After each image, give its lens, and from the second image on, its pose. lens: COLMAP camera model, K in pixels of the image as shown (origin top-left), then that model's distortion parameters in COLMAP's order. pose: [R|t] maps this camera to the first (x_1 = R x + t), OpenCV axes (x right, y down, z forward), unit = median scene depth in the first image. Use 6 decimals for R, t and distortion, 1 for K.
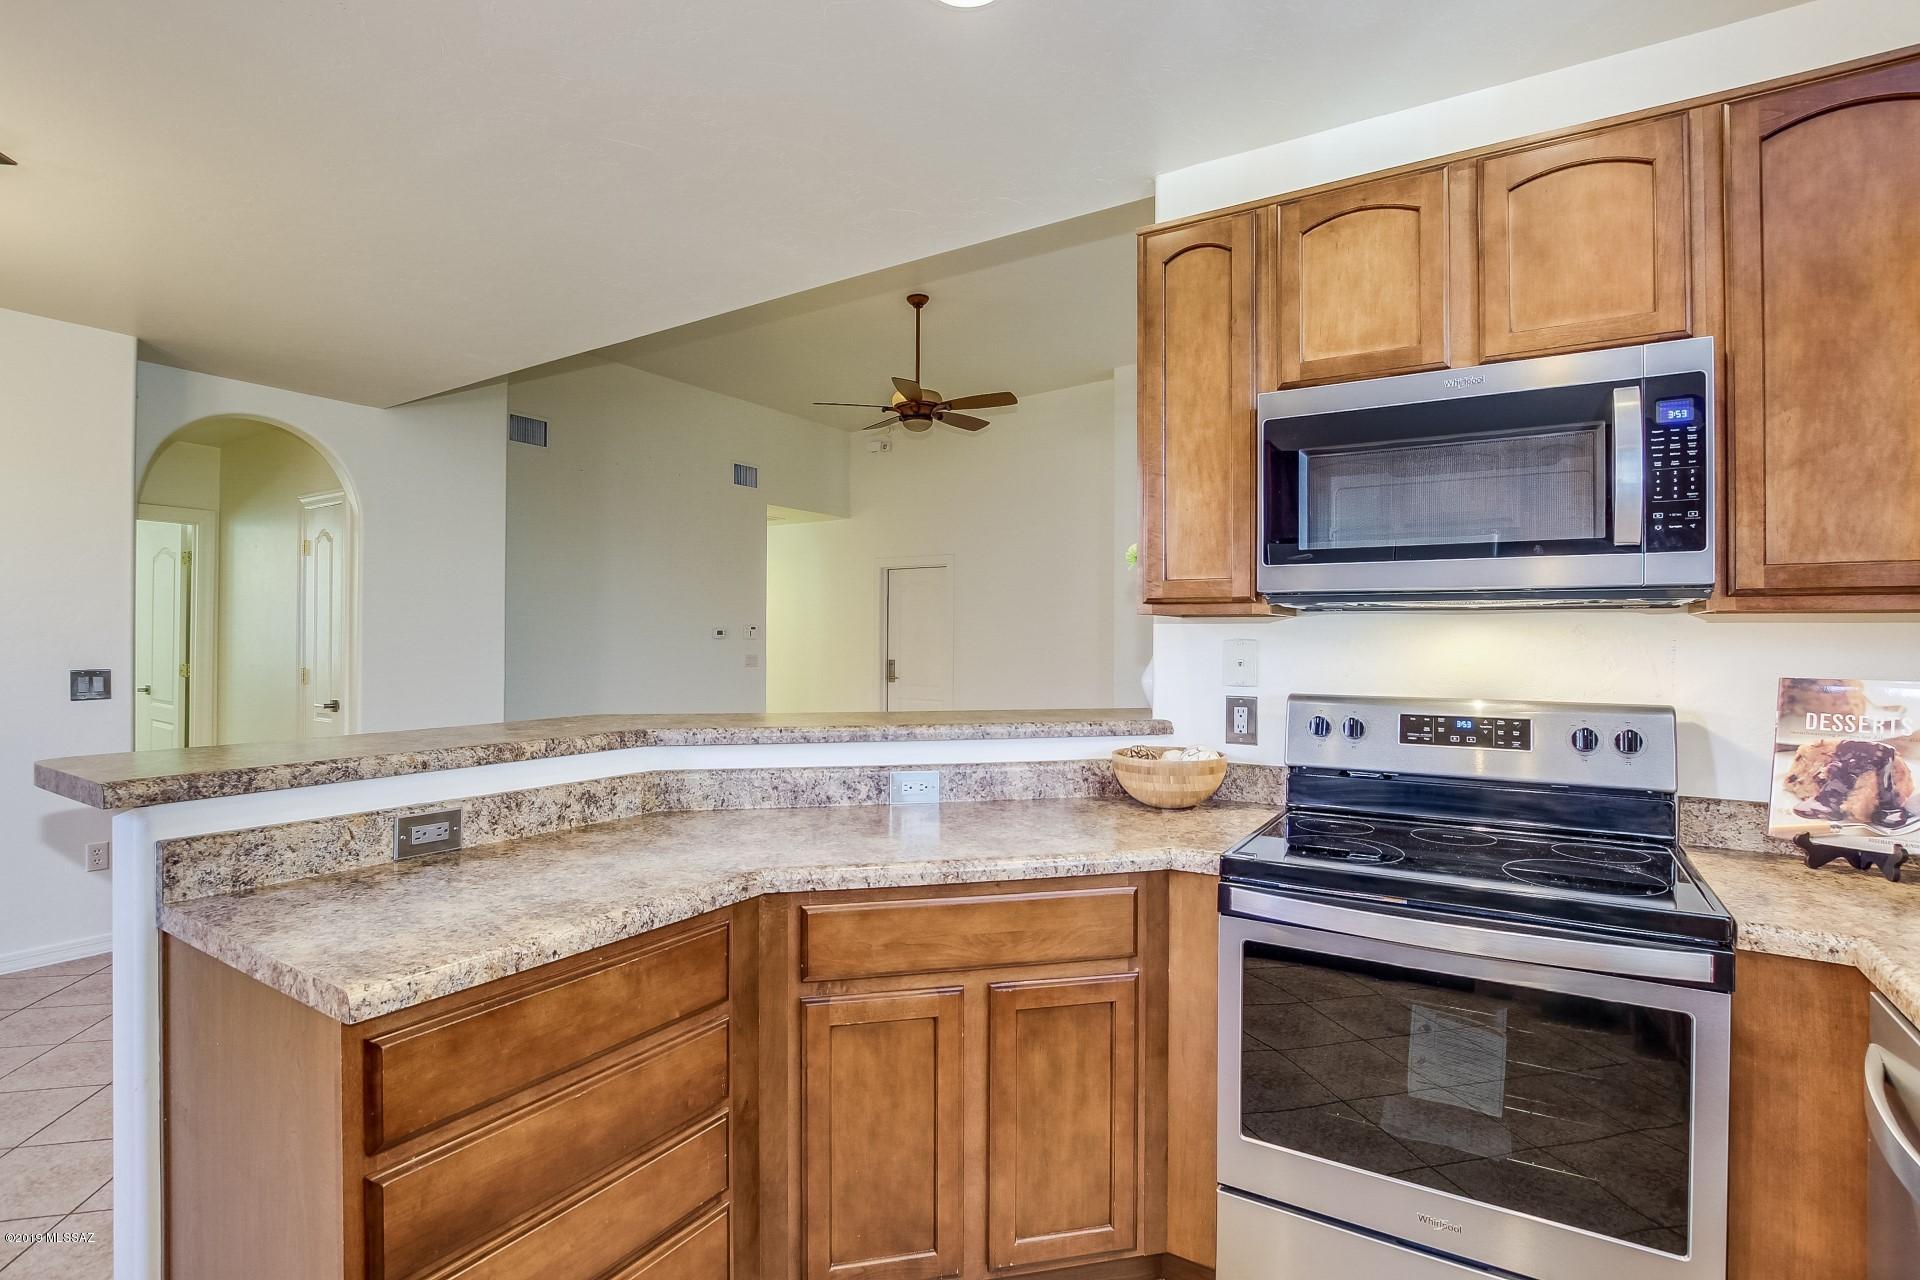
lens RADIAL K [[932.6, 0, 961.8], [0, 932.6, 633.7], [0, 0, 1]] dist [0.000762, -0.009294]
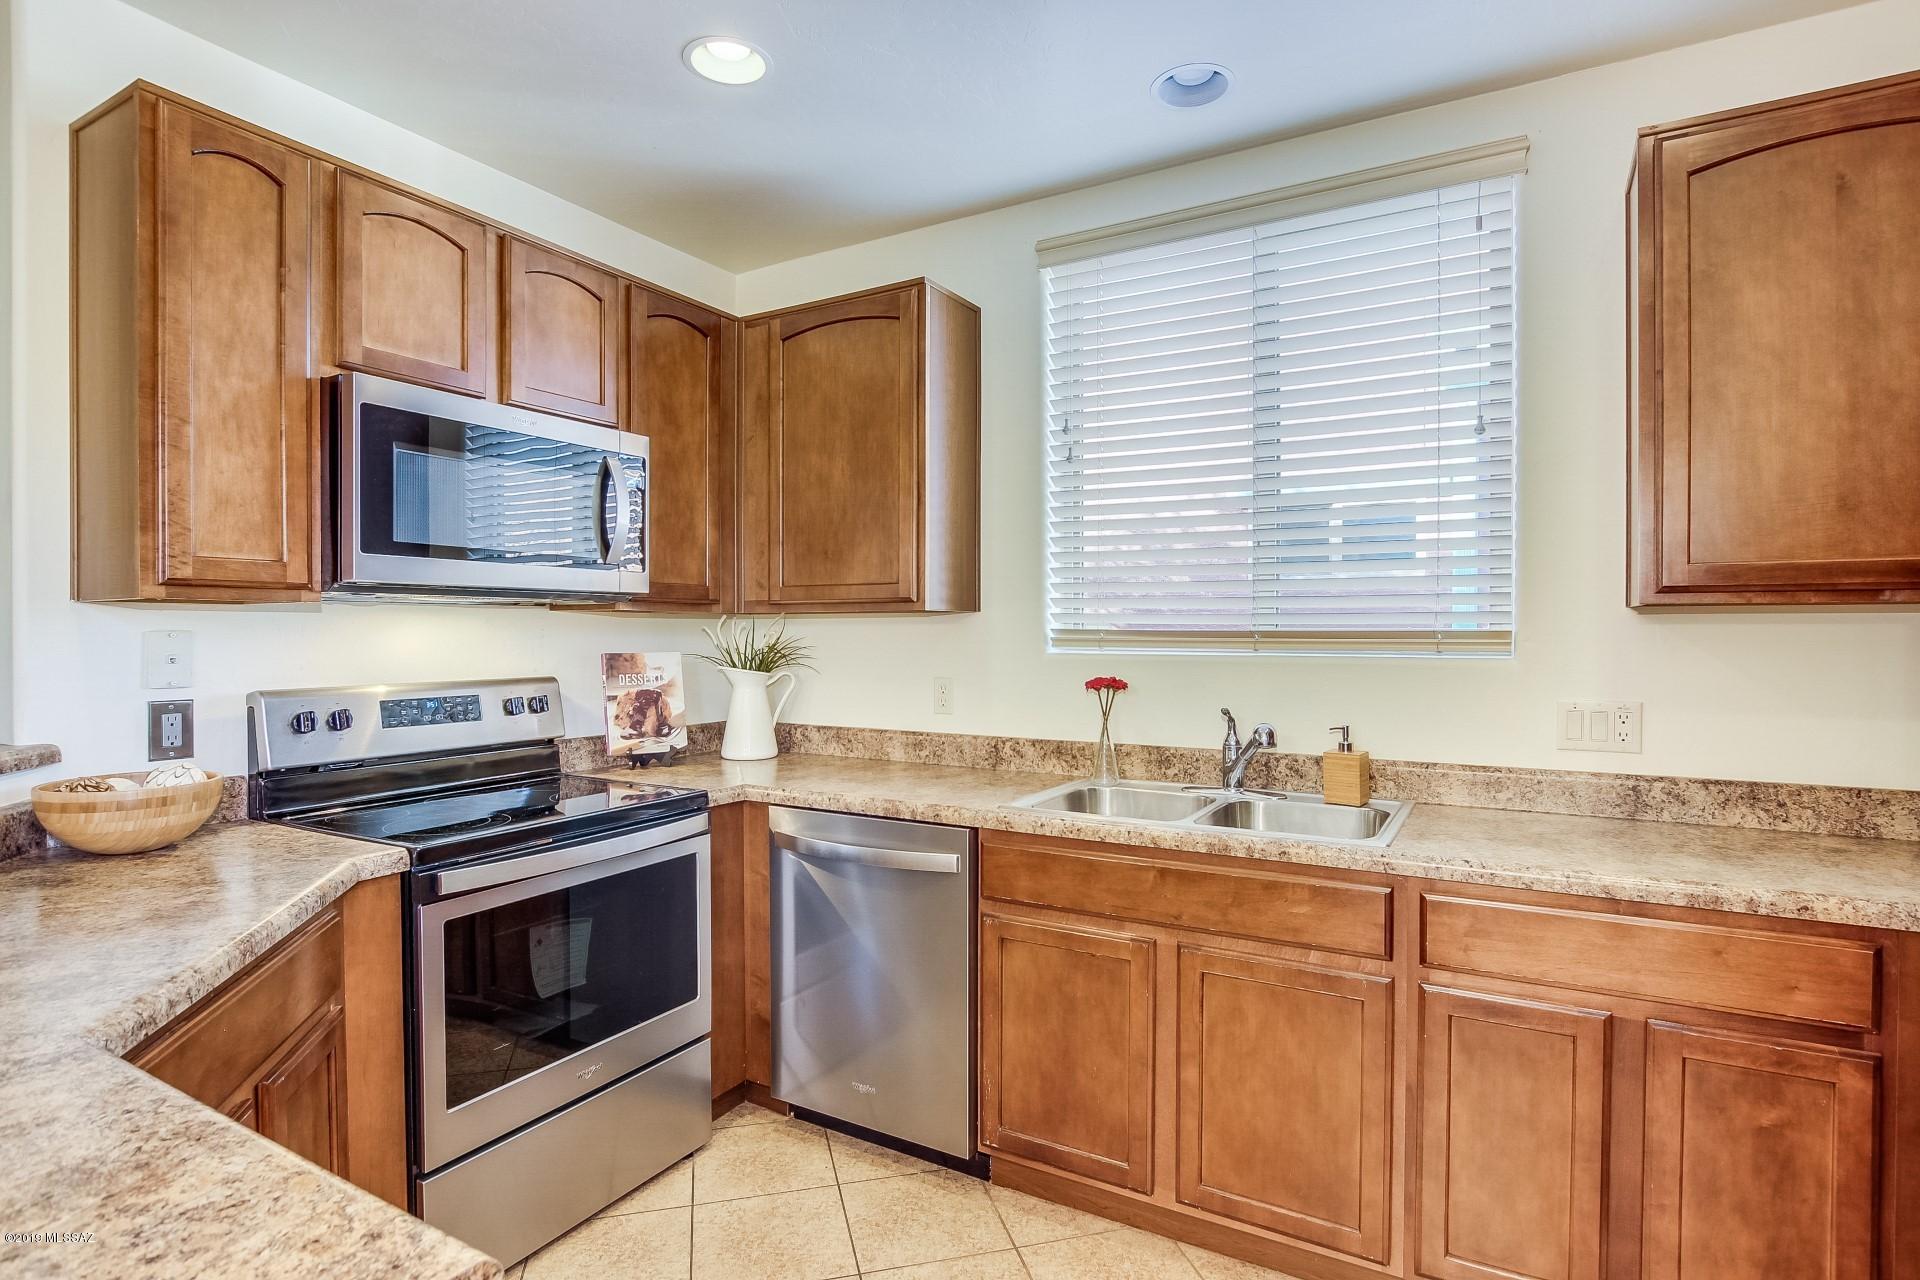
lens RADIAL K [[977.4, 0, 960.5], [0, 977.4, 657.6], [0, 0, 1]] dist [-0.000238, 0.000019]
pose [[-0.031893, -0.031014, 0.999010, -0.675914], [-0.001557, 0.999519, 0.030980, 0.002098], [-0.999490, -0.000567, -0.031926, 0.398830]]
